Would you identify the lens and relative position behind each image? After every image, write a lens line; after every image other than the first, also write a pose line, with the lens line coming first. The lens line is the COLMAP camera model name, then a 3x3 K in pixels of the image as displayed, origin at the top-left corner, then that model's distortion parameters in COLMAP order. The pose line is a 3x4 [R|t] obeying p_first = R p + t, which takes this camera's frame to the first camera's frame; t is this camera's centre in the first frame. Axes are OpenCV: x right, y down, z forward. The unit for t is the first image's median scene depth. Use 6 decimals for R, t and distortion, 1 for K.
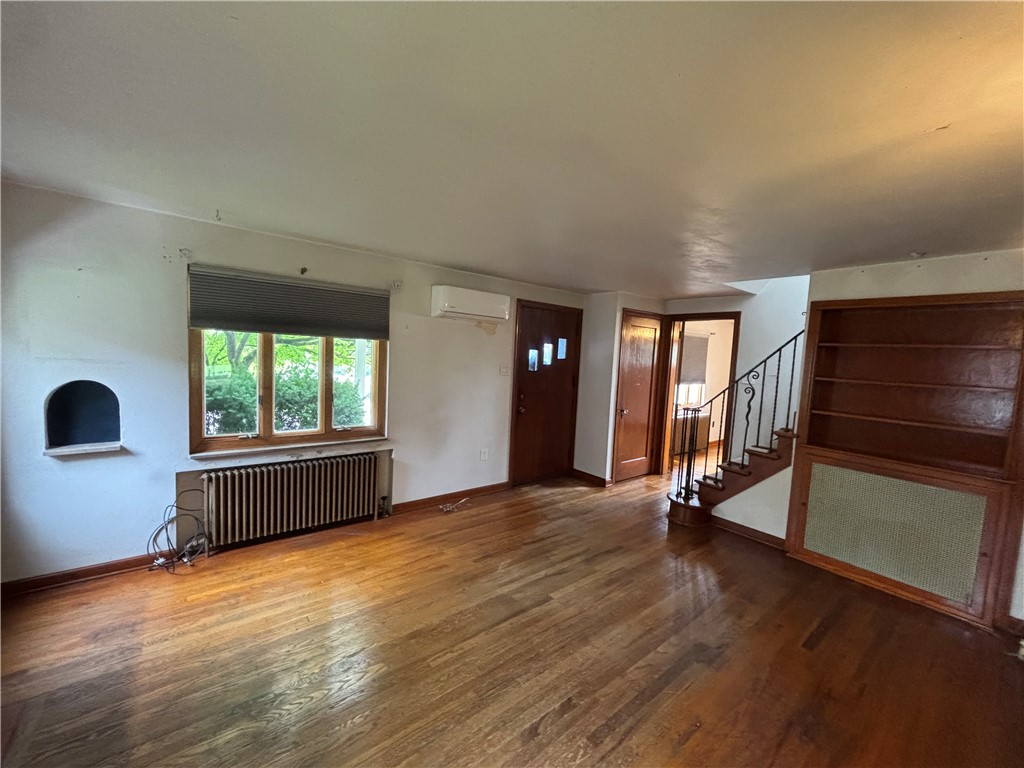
lens RADIAL K [[411.0, 0, 508.4], [0, 411.0, 382.3], [0, 0, 1]] dist [0.015027, -0.000087]
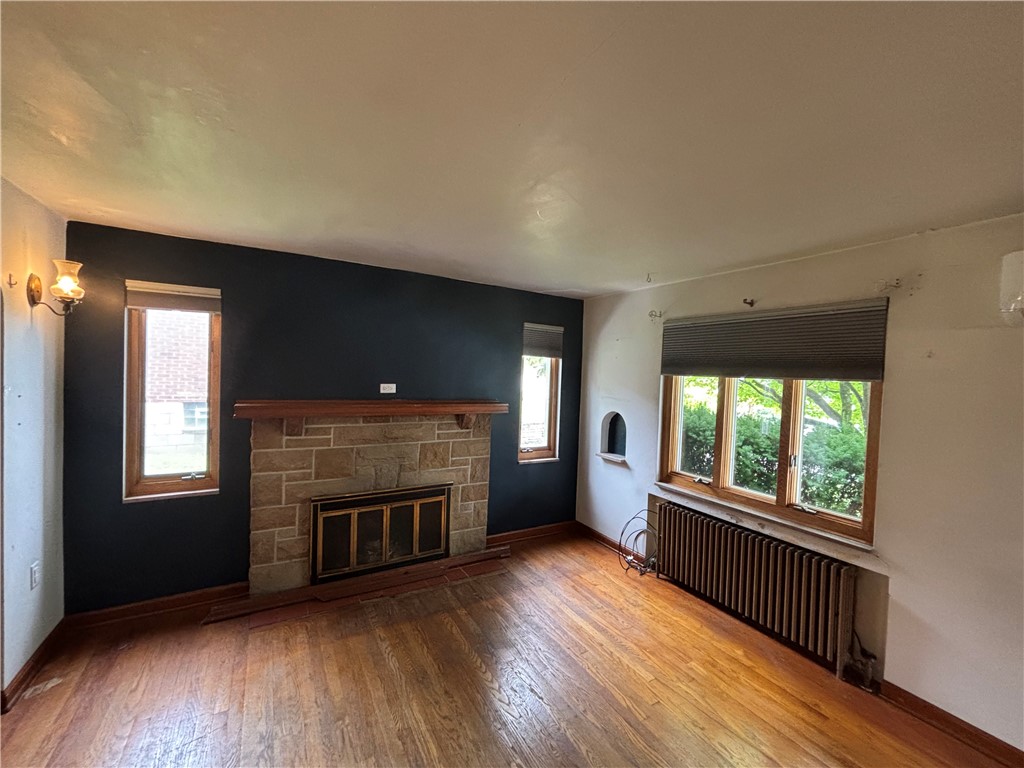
lens RADIAL K [[411.0, 0, 508.0], [0, 411.0, 382.1], [0, 0, 1]] dist [0.015027, -0.000087]
pose [[-0.122430, -0.033106, -0.991925, 0.414030], [-0.118195, 0.992817, -0.018547, -0.031057], [0.985414, 0.114970, -0.125464, 0.636670]]
